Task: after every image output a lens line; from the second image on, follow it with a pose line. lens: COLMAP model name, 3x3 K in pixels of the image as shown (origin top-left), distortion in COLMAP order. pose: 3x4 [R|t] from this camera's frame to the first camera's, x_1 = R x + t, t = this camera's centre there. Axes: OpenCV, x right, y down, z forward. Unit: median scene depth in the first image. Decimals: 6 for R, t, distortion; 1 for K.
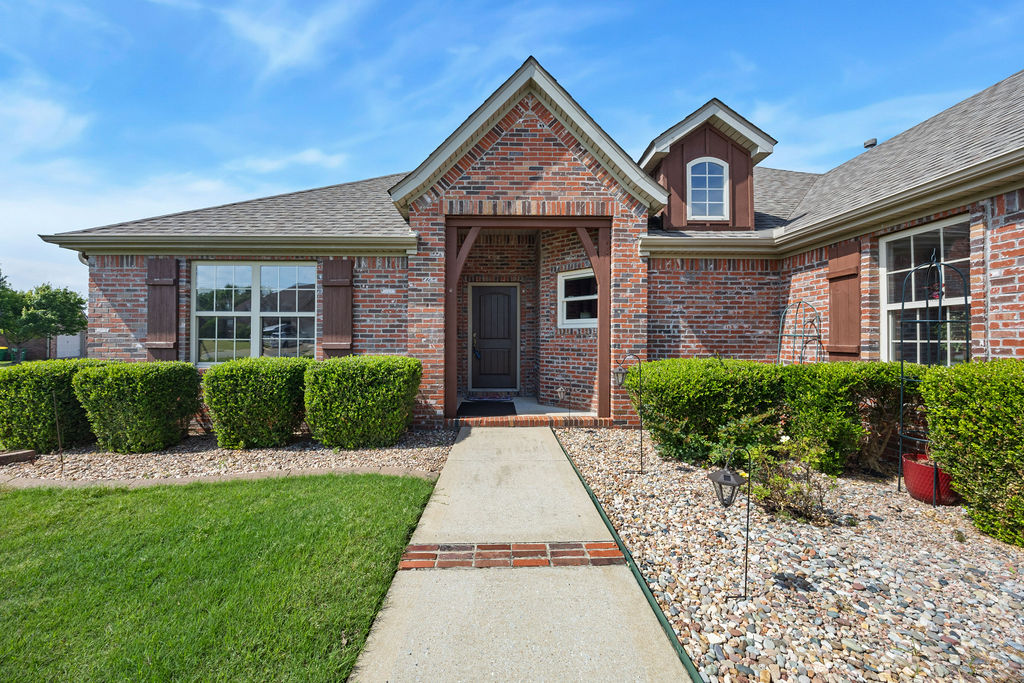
lens RADIAL K [[392.4, 0, 510.8], [0, 392.4, 335.5], [0, 0, 1]] dist [0.001559, 0.000017]
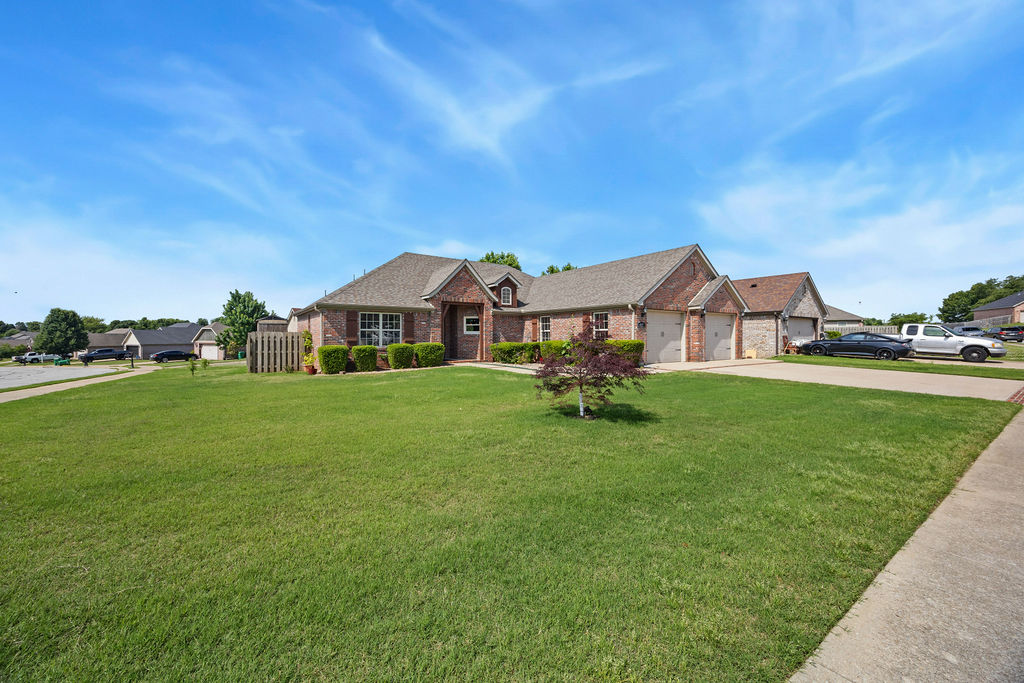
lens RADIAL K [[392.4, 0, 511.8], [0, 392.4, 337.9], [0, 0, 1]] dist [0.001559, 0.000017]
pose [[0.838341, -0.005429, 0.545119, -1.499593], [-0.004044, 0.999861, 0.016178, -0.047421], [-0.545131, -0.015767, 0.838203, -2.163786]]
